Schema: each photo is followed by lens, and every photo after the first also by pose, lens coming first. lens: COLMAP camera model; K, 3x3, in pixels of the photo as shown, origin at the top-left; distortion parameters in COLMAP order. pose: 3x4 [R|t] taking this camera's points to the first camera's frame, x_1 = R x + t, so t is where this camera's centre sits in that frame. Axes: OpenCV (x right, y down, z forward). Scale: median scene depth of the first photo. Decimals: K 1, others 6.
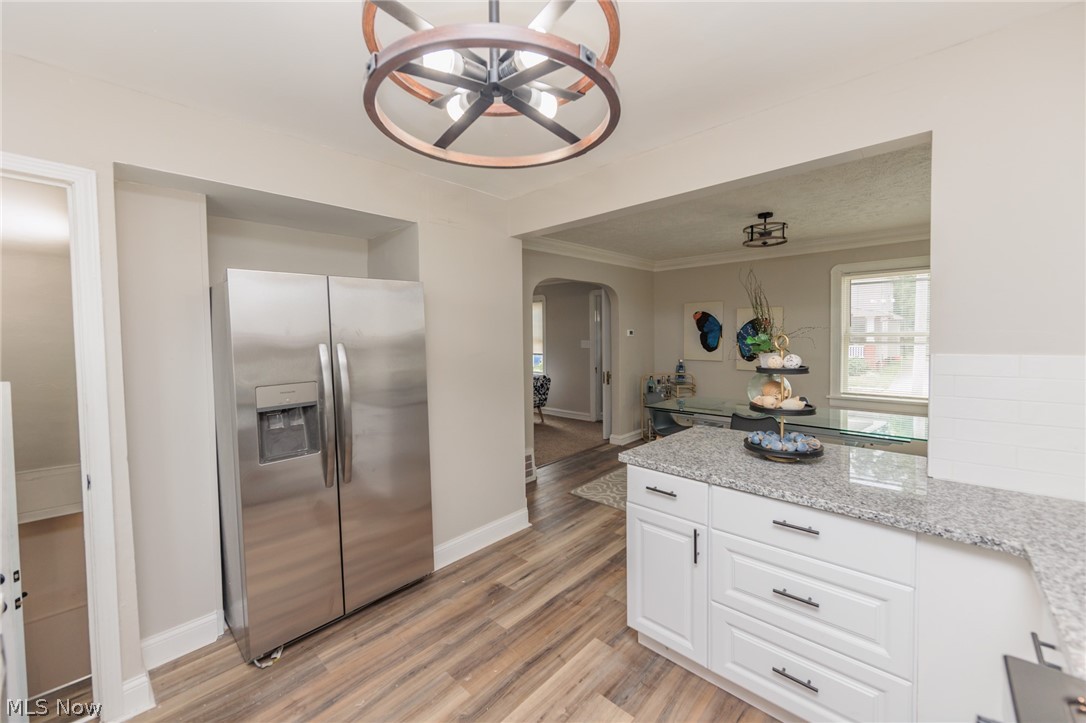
lens RADIAL K [[427.2, 0, 541.7], [0, 427.2, 353.5], [0, 0, 1]] dist [0.000369, -0.000793]
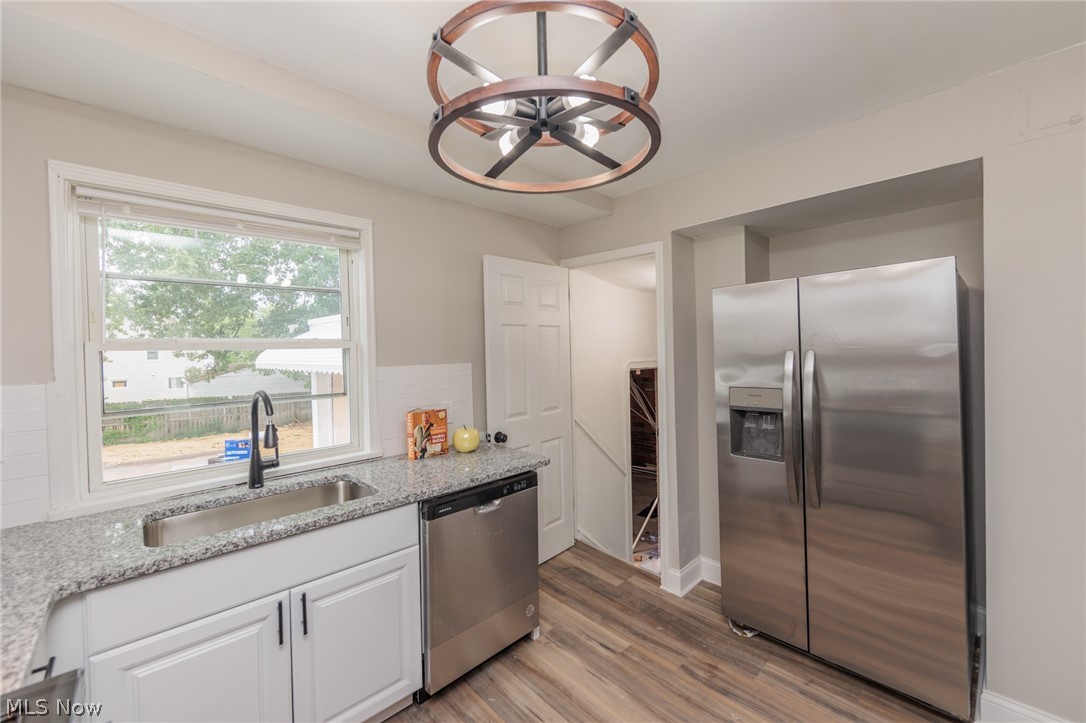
lens RADIAL K [[427.2, 0, 543.6], [0, 427.2, 356.3], [0, 0, 1]] dist [0.000369, -0.000793]
pose [[-0.055707, 0.030549, -0.997980, 0.488709], [-0.024560, 0.999187, 0.031957, -0.029253], [0.998145, 0.026290, -0.054911, 0.517741]]
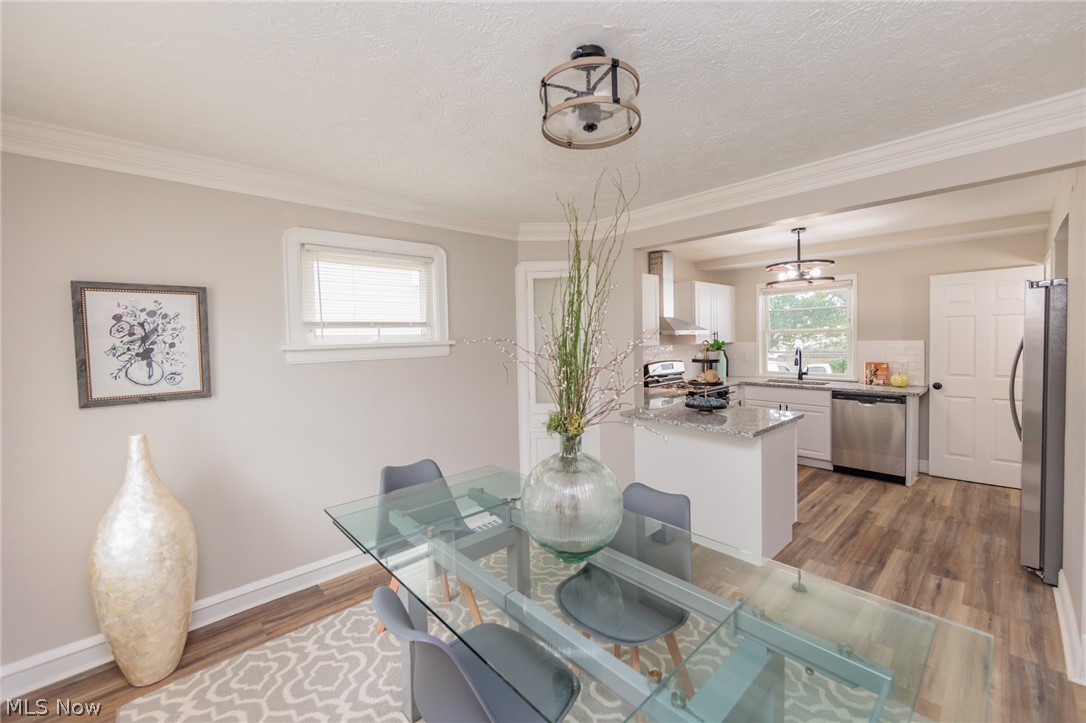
lens RADIAL K [[427.2, 0, 548.1], [0, 427.2, 353.2], [0, 0, 1]] dist [0.000369, -0.000793]
pose [[-0.996818, 0.032627, 0.072724, 0.997687], [0.038415, 0.996081, 0.079665, -0.148563], [-0.069840, 0.082205, -0.994165, 2.620144]]
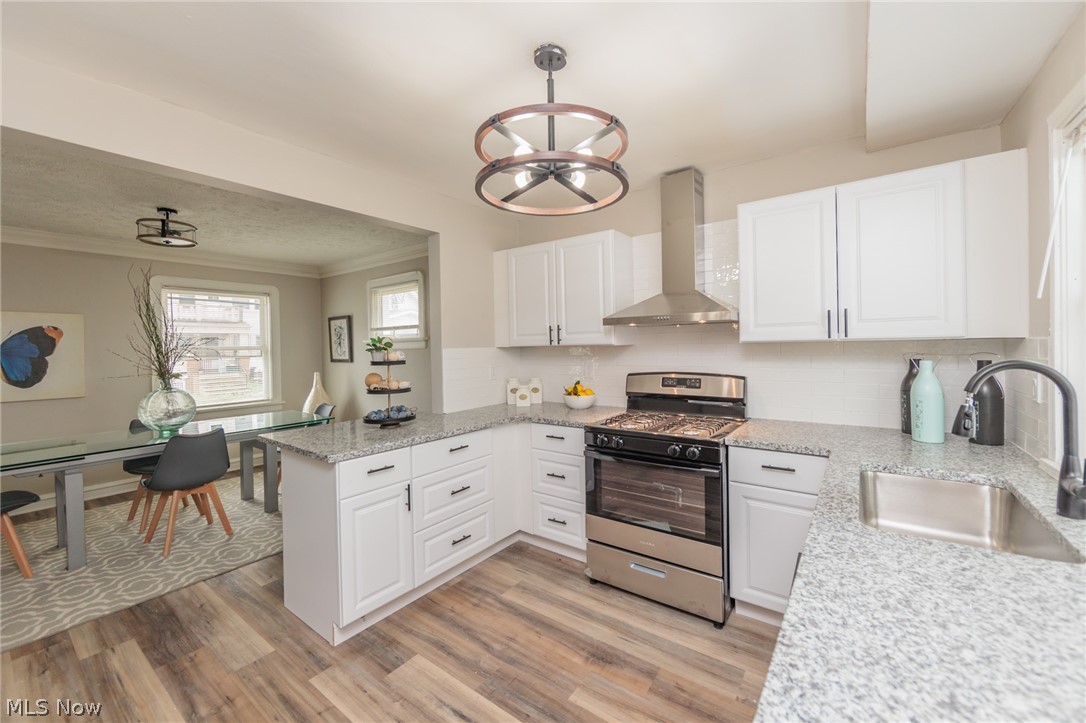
lens RADIAL K [[427.2, 0, 551.1], [0, 427.2, 353.7], [0, 0, 1]] dist [0.000369, -0.000793]
pose [[-0.126351, -0.002604, 0.991982, -0.841833], [0.064029, 0.997890, 0.010775, 0.026524], [-0.989917, 0.064877, -0.125918, 0.610847]]
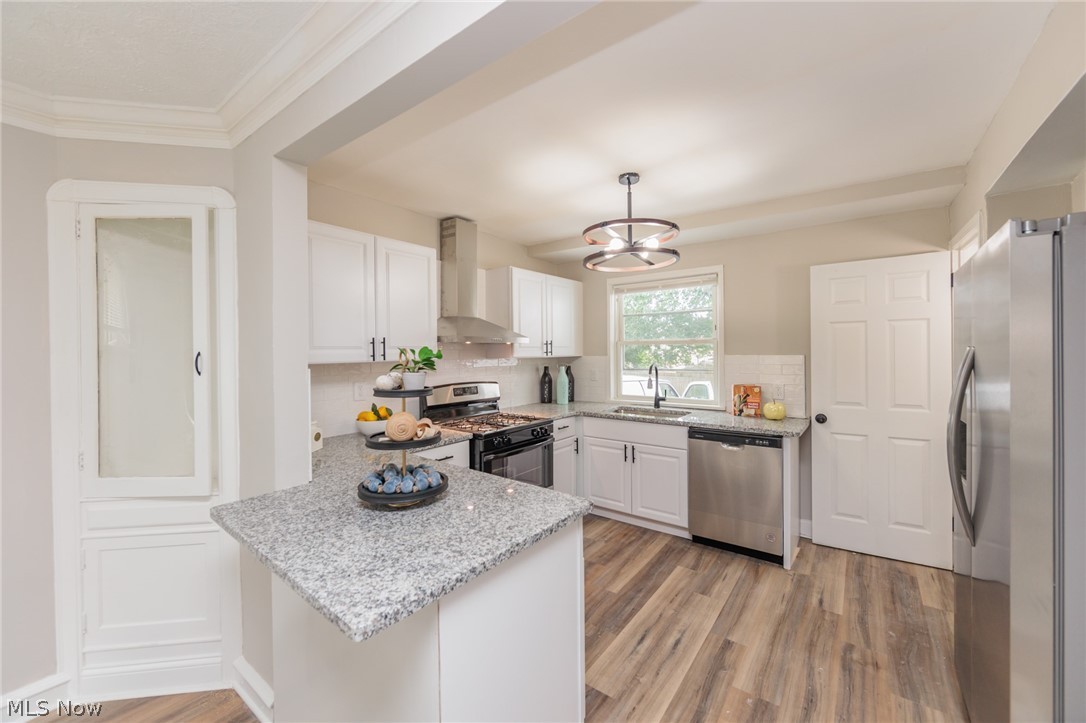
lens RADIAL K [[427.2, 0, 547.3], [0, 427.2, 354.2], [0, 0, 1]] dist [0.000369, -0.000793]
pose [[-0.993024, 0.024569, -0.115325, 0.345633], [0.018410, 0.998362, 0.054170, -0.069863], [0.116467, 0.051669, -0.991850, 1.742771]]
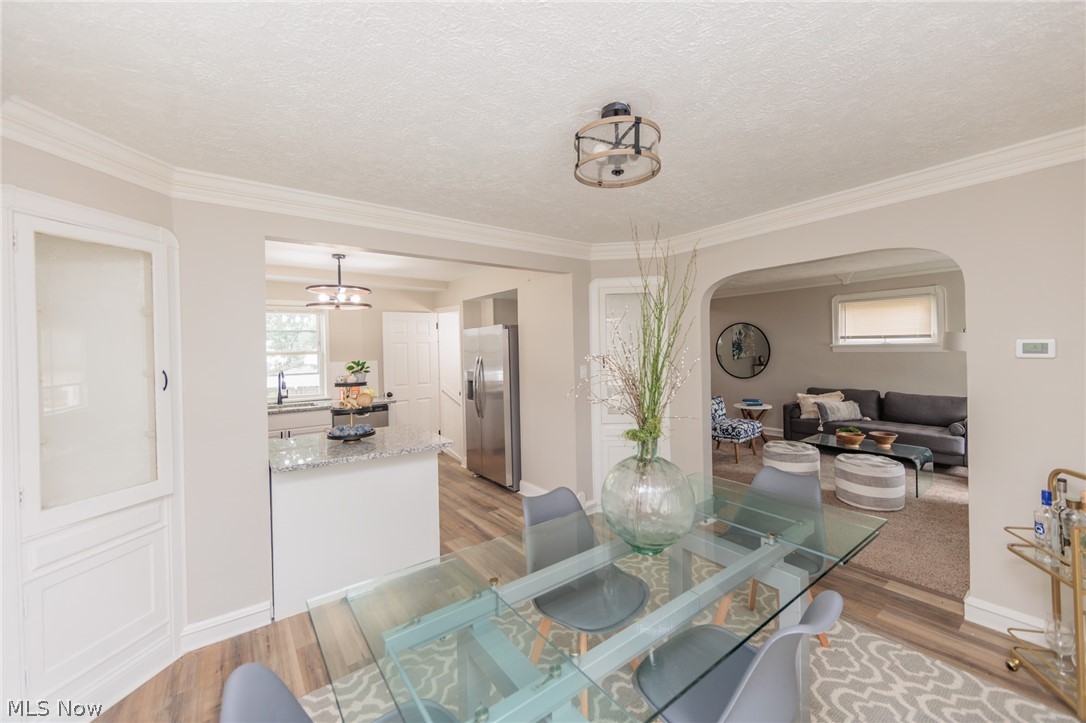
lens RADIAL K [[427.2, 0, 541.7], [0, 427.2, 354.4], [0, 0, 1]] dist [0.000369, -0.000793]
pose [[-0.180469, 0.033370, -0.983014, 1.841146], [-0.019478, 0.999107, 0.037493, -0.133974], [0.983388, 0.025913, -0.179658, 1.852315]]
